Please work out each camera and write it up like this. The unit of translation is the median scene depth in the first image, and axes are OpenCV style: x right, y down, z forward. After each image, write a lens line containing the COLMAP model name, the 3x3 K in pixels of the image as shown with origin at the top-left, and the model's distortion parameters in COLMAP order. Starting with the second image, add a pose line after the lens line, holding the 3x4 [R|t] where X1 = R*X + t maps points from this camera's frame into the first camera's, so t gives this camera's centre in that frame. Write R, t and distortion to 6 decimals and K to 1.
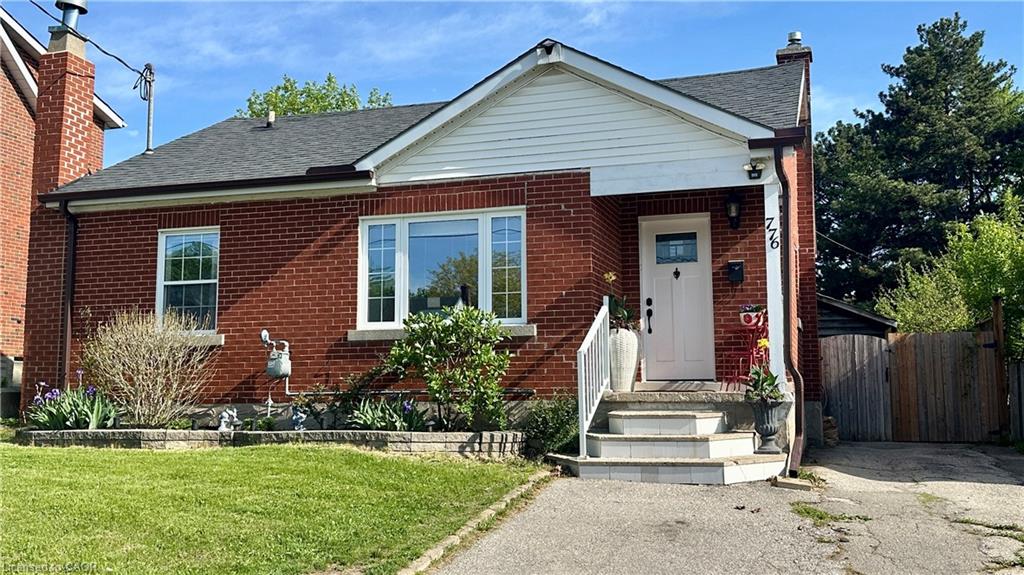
lens RADIAL K [[981.5, 0, 514.8], [0, 981.5, 280.8], [0, 0, 1]] dist [0.052802, 0.000000]
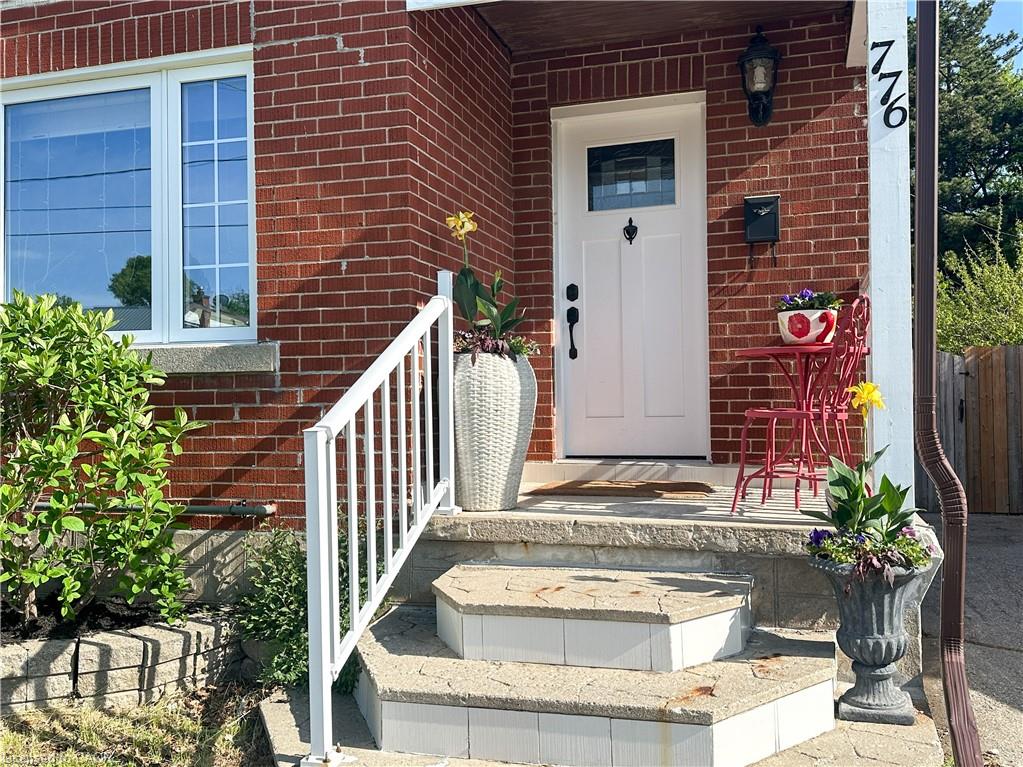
lens RADIAL K [[943.8, 0, 509.3], [0, 943.8, 390.9], [0, 0, 1]] dist [0.026371, 0.000000]
pose [[0.999831, -0.006865, 0.017078, 0.102823], [0.005014, 0.994337, 0.106152, 0.021742], [-0.017710, -0.106049, 0.994203, 0.568332]]
